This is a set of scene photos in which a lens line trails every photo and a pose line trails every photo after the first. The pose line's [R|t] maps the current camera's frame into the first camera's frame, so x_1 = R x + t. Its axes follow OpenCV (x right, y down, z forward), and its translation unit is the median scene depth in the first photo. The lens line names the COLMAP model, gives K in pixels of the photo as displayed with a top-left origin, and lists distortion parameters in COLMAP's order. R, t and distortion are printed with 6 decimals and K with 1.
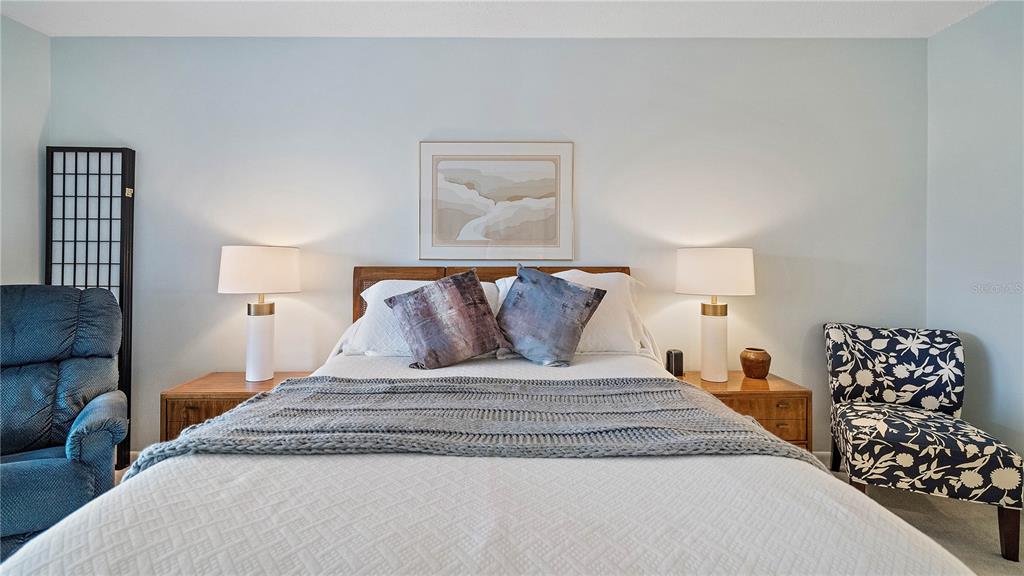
lens RADIAL K [[474.8, 0, 510.8], [0, 474.8, 255.5], [0, 0, 1]] dist [-0.003279, 0.000166]
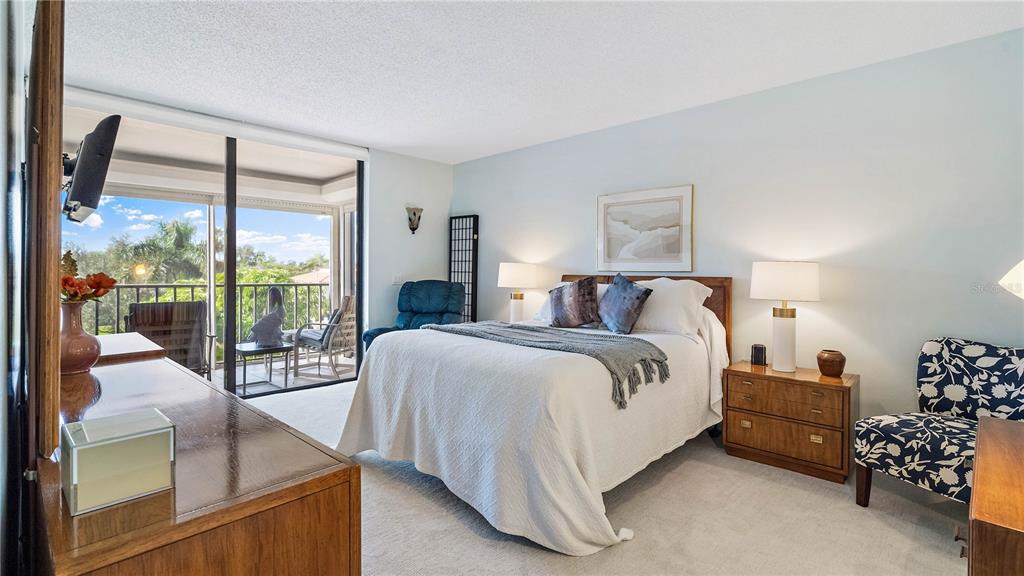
lens RADIAL K [[478.1, 0, 518.8], [0, 478.1, 277.0], [0, 0, 1]] dist [-0.004795, -0.000760]
pose [[0.715716, 0.013741, -0.698256, 0.798117], [-0.007971, 0.999902, 0.011507, 0.013906], [0.698346, -0.002671, 0.715756, -0.347790]]
